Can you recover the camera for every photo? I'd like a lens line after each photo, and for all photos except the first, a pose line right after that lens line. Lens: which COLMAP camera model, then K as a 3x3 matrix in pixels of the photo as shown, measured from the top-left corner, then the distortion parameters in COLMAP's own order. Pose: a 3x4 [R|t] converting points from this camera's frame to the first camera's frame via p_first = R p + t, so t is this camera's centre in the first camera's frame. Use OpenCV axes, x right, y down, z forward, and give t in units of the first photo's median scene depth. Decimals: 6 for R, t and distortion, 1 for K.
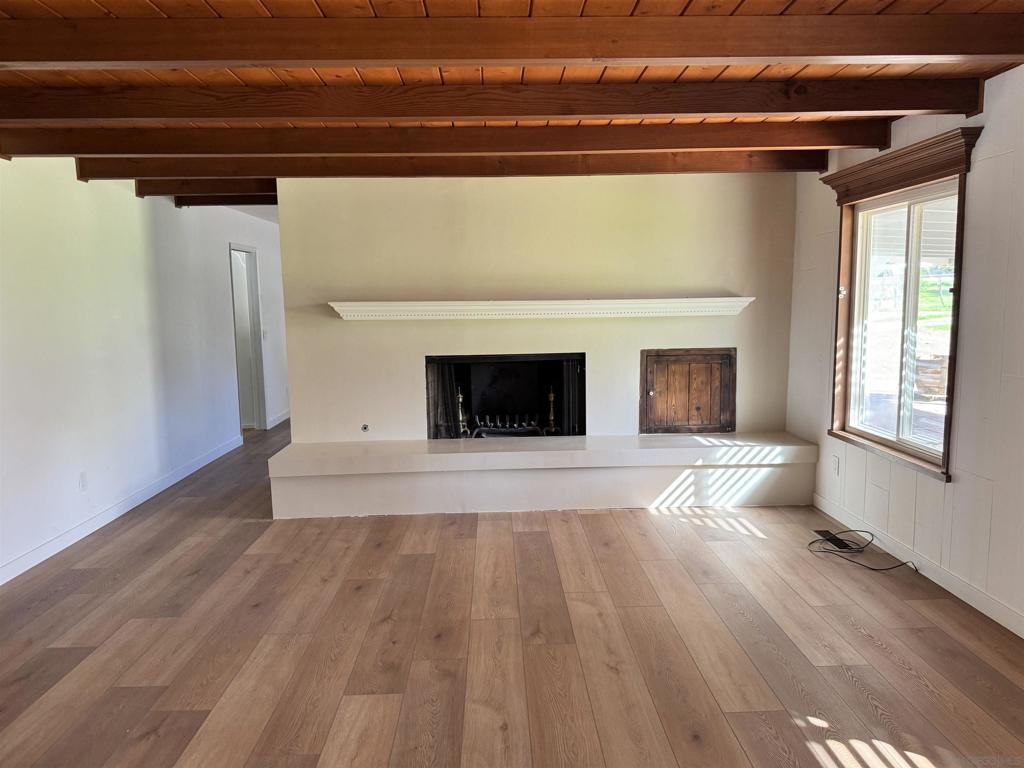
lens RADIAL K [[728.3, 0, 517.5], [0, 728.3, 380.7], [0, 0, 1]] dist [0.073003, -0.050147]
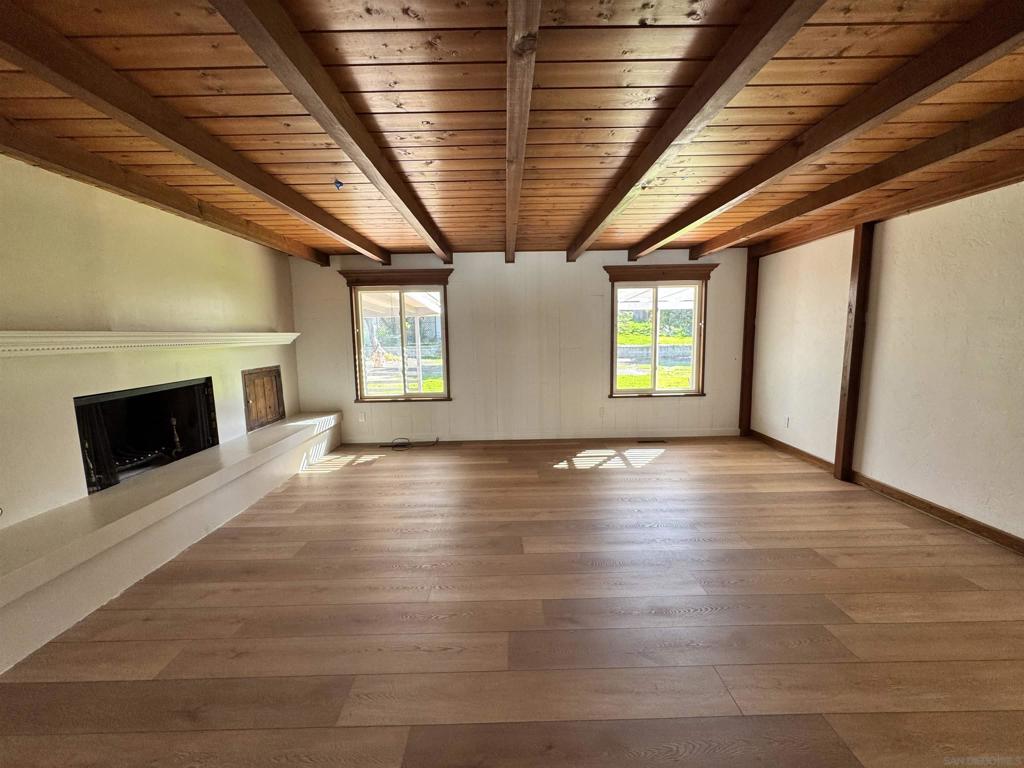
lens RADIAL K [[408.9, 0, 517.4], [0, 408.9, 386.0], [0, 0, 1]] dist [-0.003033, 0.000254]
pose [[0.013020, -0.114708, 0.993314, -0.572900], [0.131739, 0.984935, 0.112013, -0.031917], [-0.991199, 0.129400, 0.027936, 0.476608]]
